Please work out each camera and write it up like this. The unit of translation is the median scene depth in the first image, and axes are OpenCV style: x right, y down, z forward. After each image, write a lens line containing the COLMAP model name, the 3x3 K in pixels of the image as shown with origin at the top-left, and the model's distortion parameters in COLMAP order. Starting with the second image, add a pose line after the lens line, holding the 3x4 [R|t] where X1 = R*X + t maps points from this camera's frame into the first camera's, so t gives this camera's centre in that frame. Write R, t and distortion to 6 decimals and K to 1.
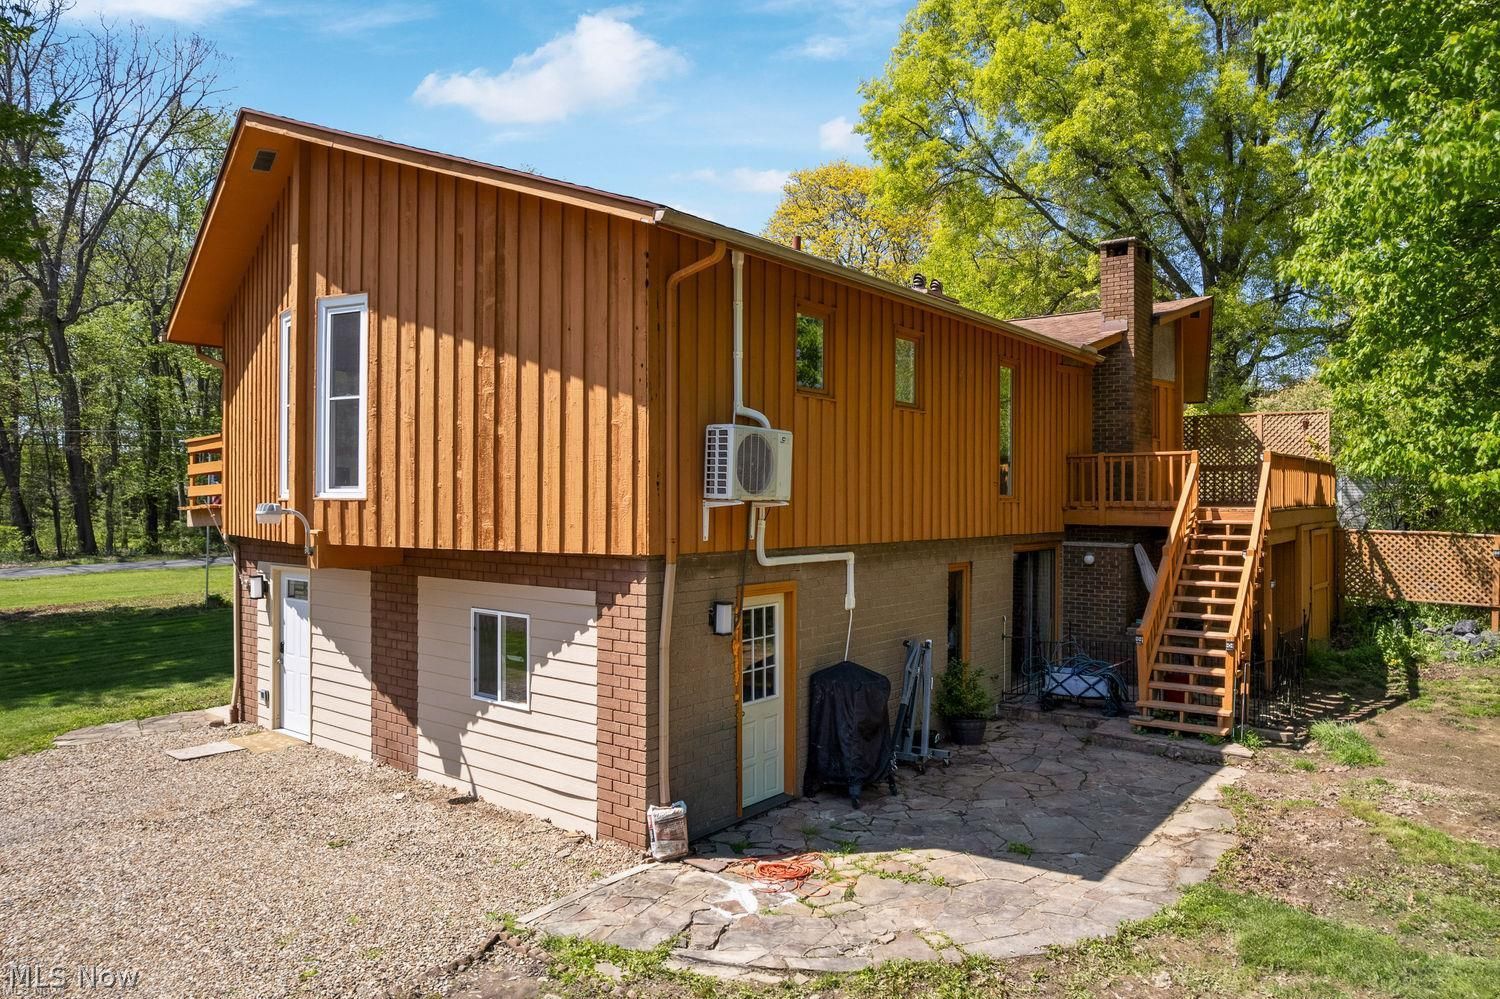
lens RADIAL K [[978.9, 0, 747.5], [0, 978.9, 496.9], [0, 0, 1]] dist [-0.017040, -0.003843]
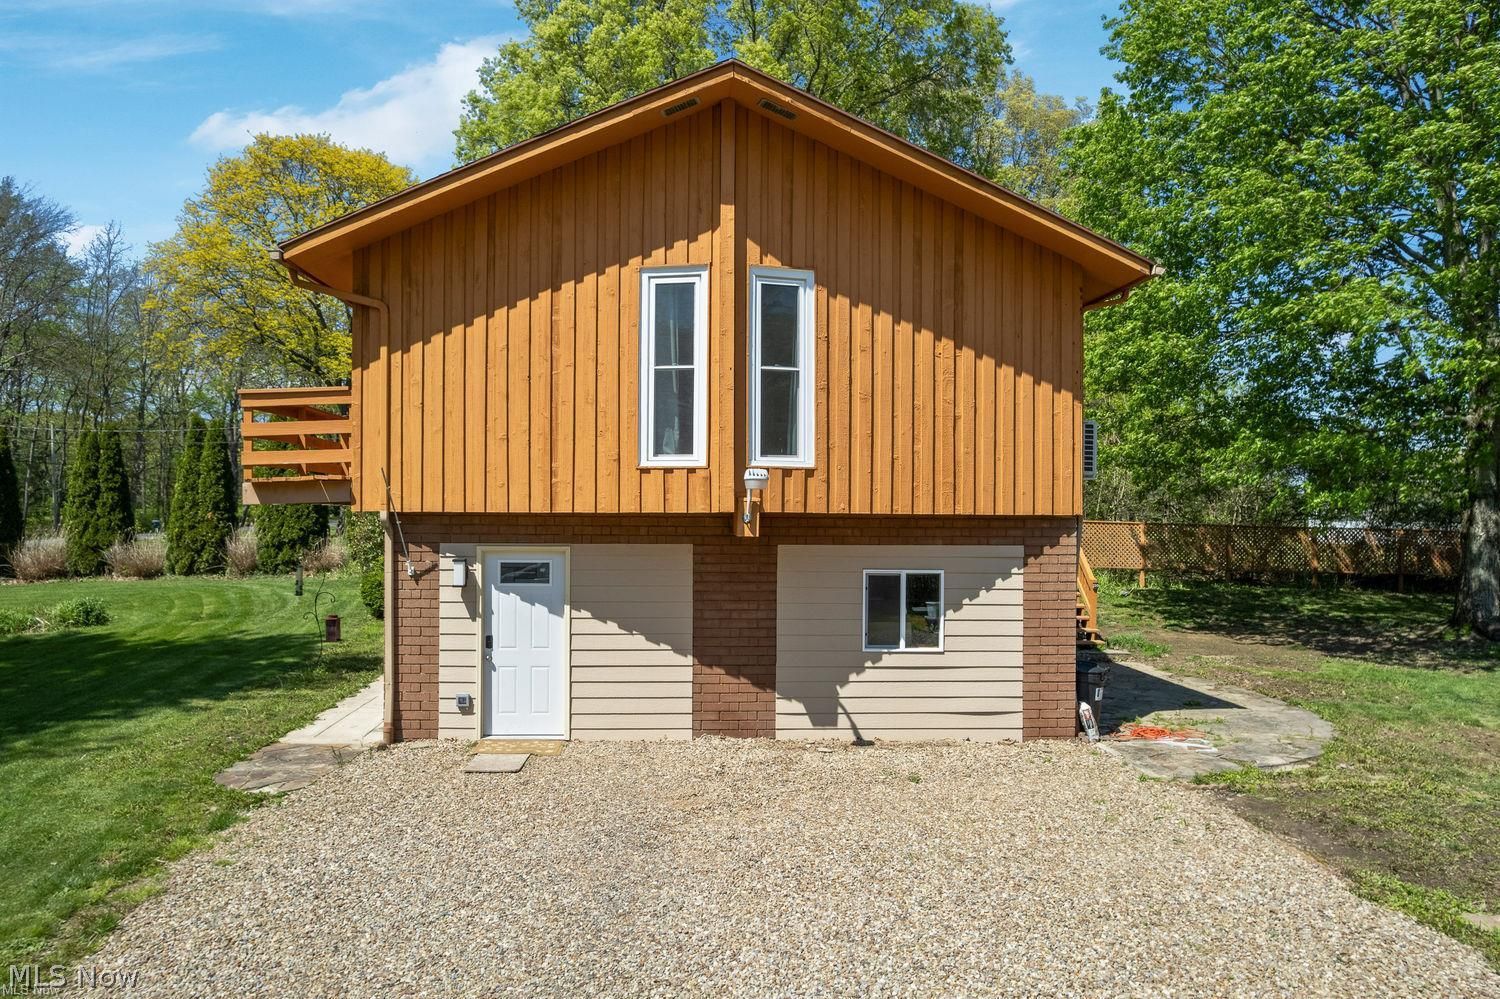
lens RADIAL K [[978.9, 0, 746.3], [0, 978.9, 506.9], [0, 0, 1]] dist [-0.017040, -0.003843]
pose [[0.758501, 0.000817, 0.651671, -1.121029], [-0.005704, 0.999969, 0.005385, 0.038727], [-0.651647, -0.007802, 0.758482, 0.252807]]
